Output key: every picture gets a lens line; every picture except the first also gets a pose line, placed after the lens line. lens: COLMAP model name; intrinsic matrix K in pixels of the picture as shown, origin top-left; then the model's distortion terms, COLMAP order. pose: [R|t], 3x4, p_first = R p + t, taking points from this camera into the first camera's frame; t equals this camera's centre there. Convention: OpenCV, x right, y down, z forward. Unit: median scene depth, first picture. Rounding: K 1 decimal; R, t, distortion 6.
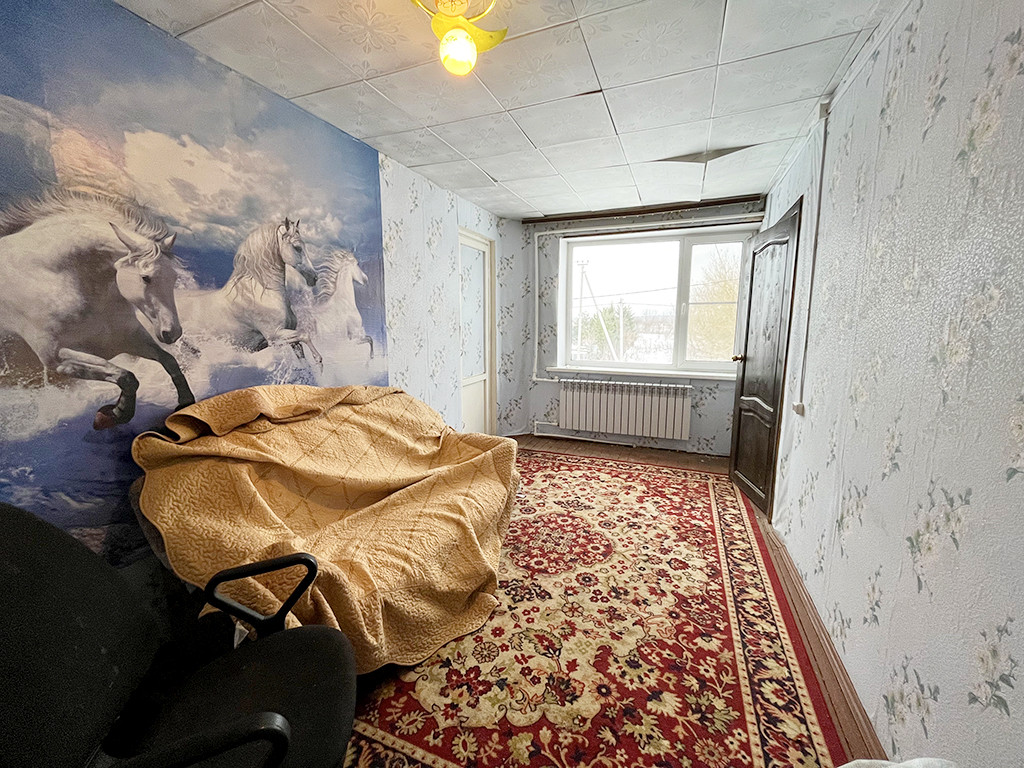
lens RADIAL K [[410.6, 0, 510.3], [0, 410.6, 382.1], [0, 0, 1]] dist [-0.004440, -0.000362]
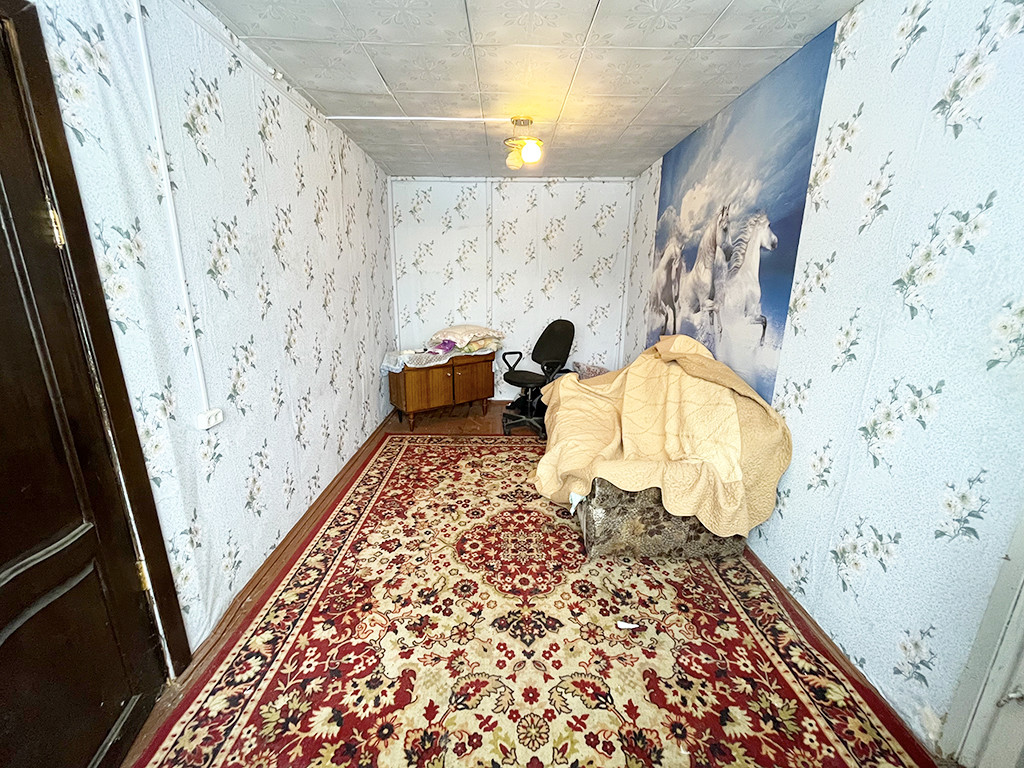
lens RADIAL K [[410.6, 0, 510.8], [0, 410.6, 383.5], [0, 0, 1]] dist [-0.004440, -0.000362]
pose [[-0.920149, 0.089482, -0.381207, 0.457078], [-0.065977, 0.924190, 0.376192, -0.286233], [0.385970, 0.371303, -0.844489, 1.698109]]
